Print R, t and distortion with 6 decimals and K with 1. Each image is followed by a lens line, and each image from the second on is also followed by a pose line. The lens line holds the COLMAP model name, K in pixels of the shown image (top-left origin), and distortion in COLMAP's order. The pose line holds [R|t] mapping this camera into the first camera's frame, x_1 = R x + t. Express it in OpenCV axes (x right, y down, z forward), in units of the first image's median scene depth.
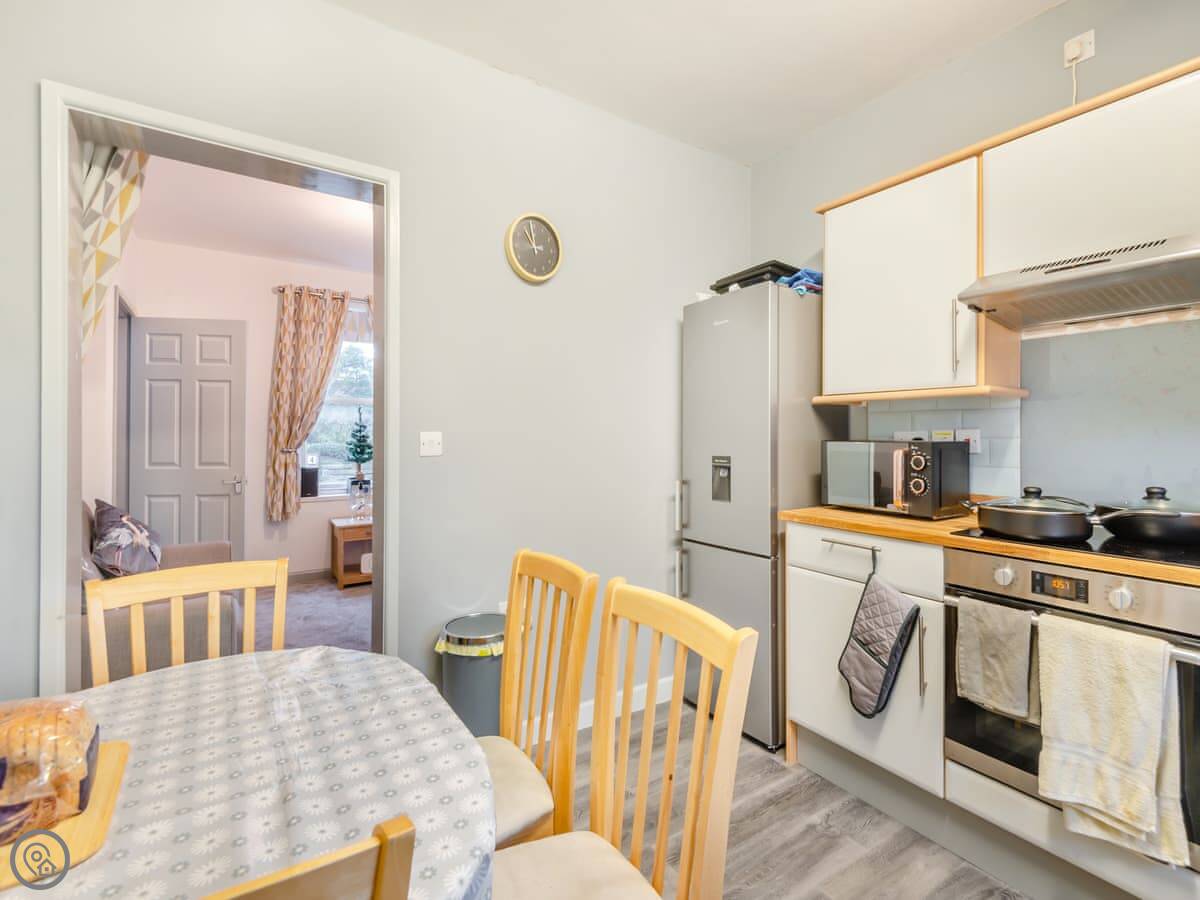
lens RADIAL K [[569.1, 0, 603.3], [0, 569.1, 435.8], [0, 0, 1]] dist [0.001303, -0.000129]
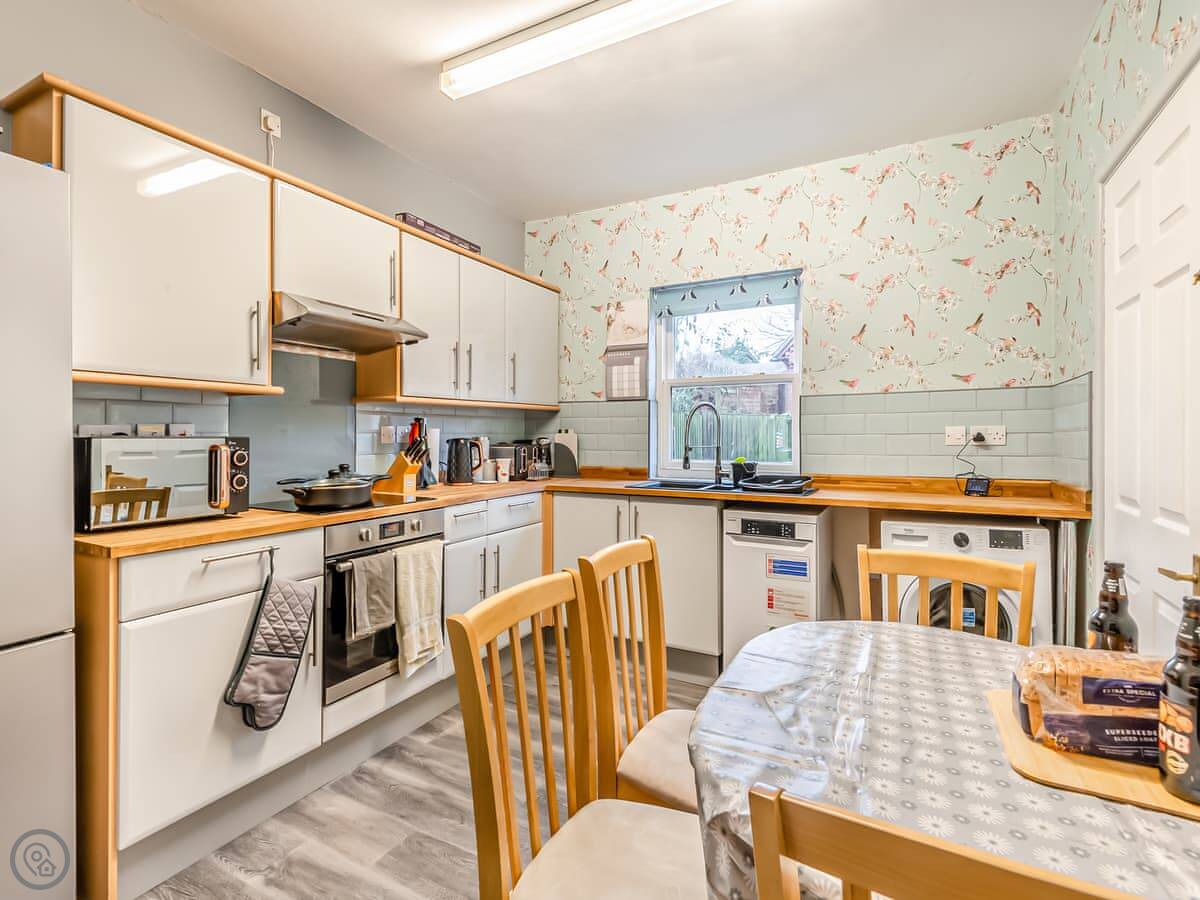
lens RADIAL K [[569.1, 0, 603.3], [0, 569.1, 435.8], [0, 0, 1]] dist [0.001303, -0.000129]
pose [[-0.481981, -0.006254, 0.876159, -0.686558], [-0.002383, 0.999980, 0.005827, 0.002626], [-0.876179, 0.000721, -0.481986, 1.055981]]
